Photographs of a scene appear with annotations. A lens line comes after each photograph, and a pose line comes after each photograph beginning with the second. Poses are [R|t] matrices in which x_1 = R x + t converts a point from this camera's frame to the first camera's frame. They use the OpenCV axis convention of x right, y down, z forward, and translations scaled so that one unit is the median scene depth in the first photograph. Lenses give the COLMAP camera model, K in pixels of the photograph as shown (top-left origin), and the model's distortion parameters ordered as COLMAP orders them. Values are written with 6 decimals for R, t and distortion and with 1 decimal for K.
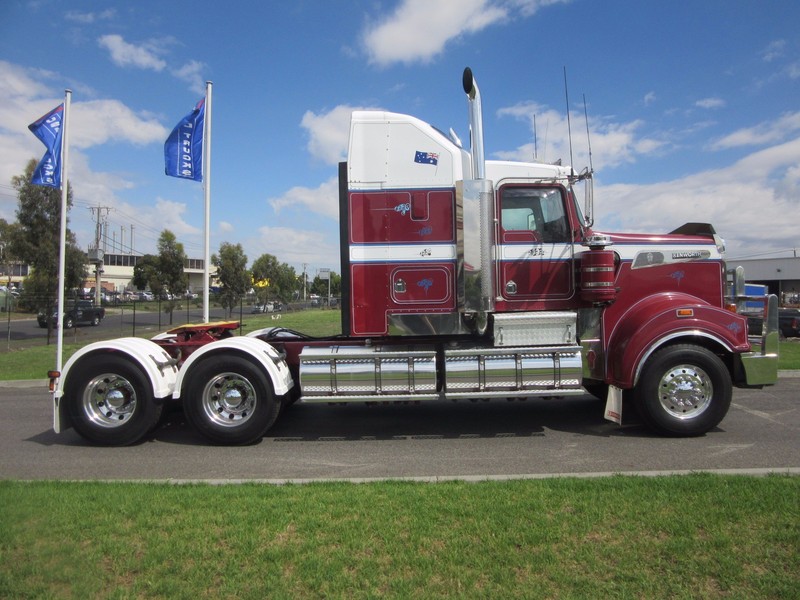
lens RADIAL K [[581.5, 0, 400.0], [0, 581.5, 300.0], [0, 0, 1]] dist [0.010981, 0.003549]
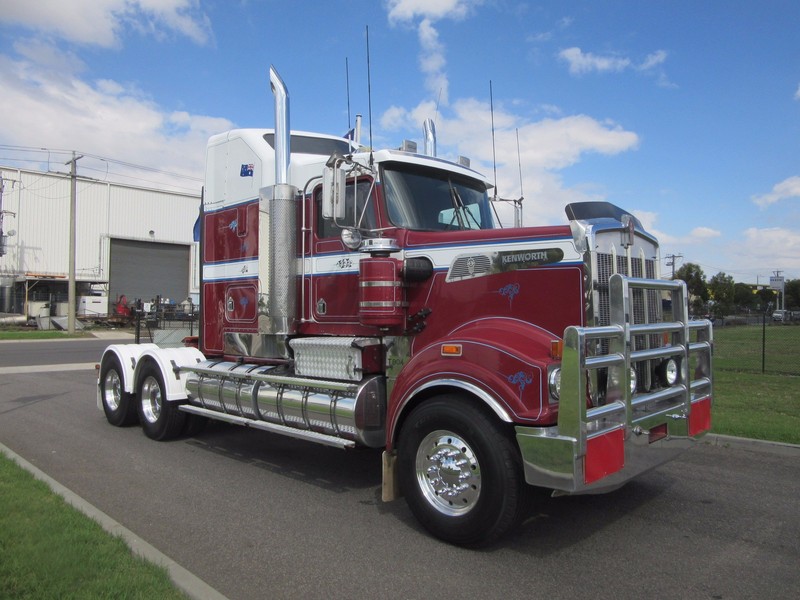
lens RADIAL K [[648.2, 0, 400.0], [0, 648.2, 300.0], [0, 0, 1]] dist [0.050912, 0.001343]
pose [[0.675613, -0.000106, -0.737256, 0.966436], [-0.024076, 0.999463, -0.022206, -0.013852], [0.736863, 0.032753, 0.675248, 0.456443]]
